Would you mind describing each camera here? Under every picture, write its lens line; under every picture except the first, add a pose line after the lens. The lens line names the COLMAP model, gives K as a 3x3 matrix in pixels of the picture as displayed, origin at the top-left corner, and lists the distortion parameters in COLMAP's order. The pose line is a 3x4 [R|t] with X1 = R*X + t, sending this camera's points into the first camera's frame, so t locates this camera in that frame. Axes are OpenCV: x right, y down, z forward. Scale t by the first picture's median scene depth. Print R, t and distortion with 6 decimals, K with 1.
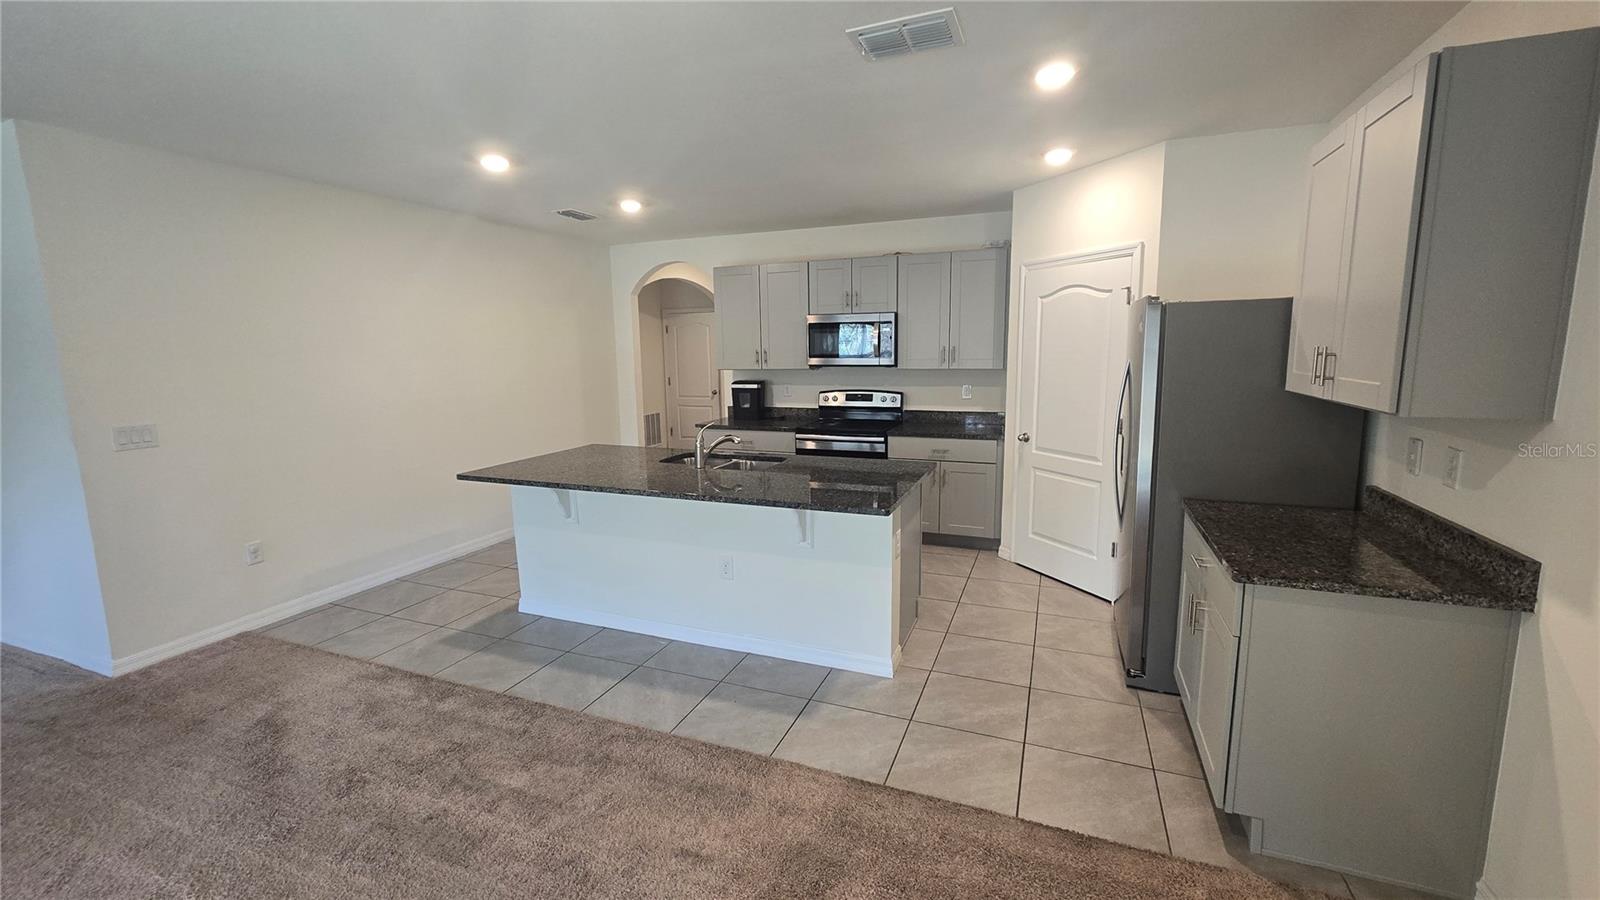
lens RADIAL K [[655.4, 0, 802.9], [0, 655.4, 443.2], [0, 0, 1]] dist [0.025116, -0.012653]
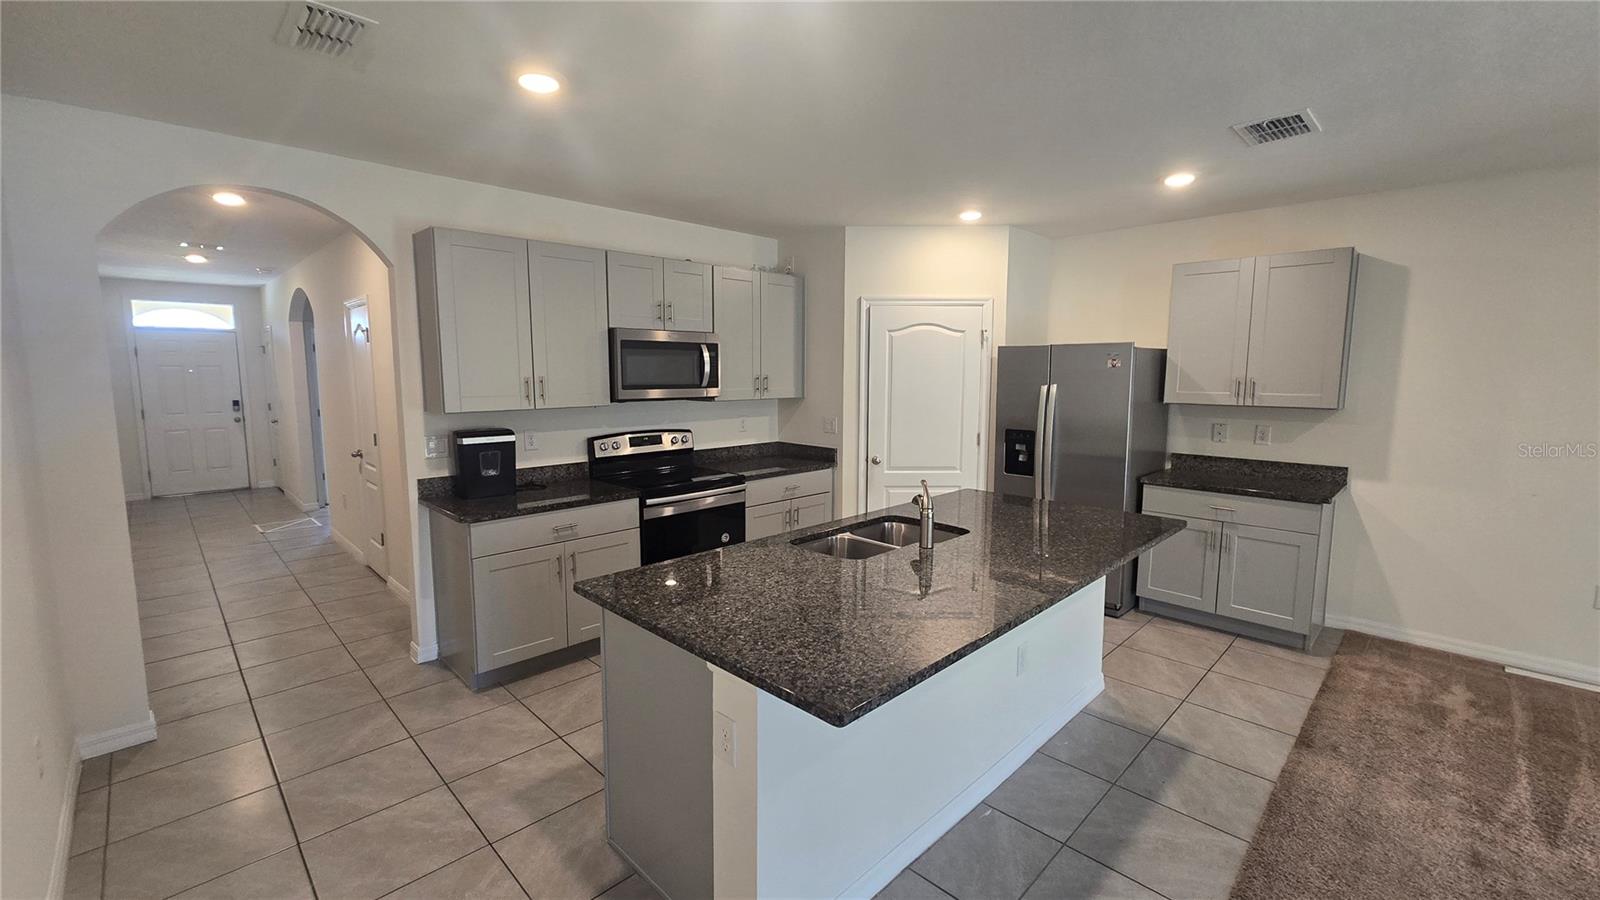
lens RADIAL K [[655.4, 0, 802.9], [0, 655.4, 443.2], [0, 0, 1]] dist [0.025116, -0.012653]
pose [[0.388934, -0.087979, 0.917055, -0.695554], [0.128996, 0.990824, 0.040348, -0.096019], [-0.912190, 0.102604, 0.396714, 0.693429]]
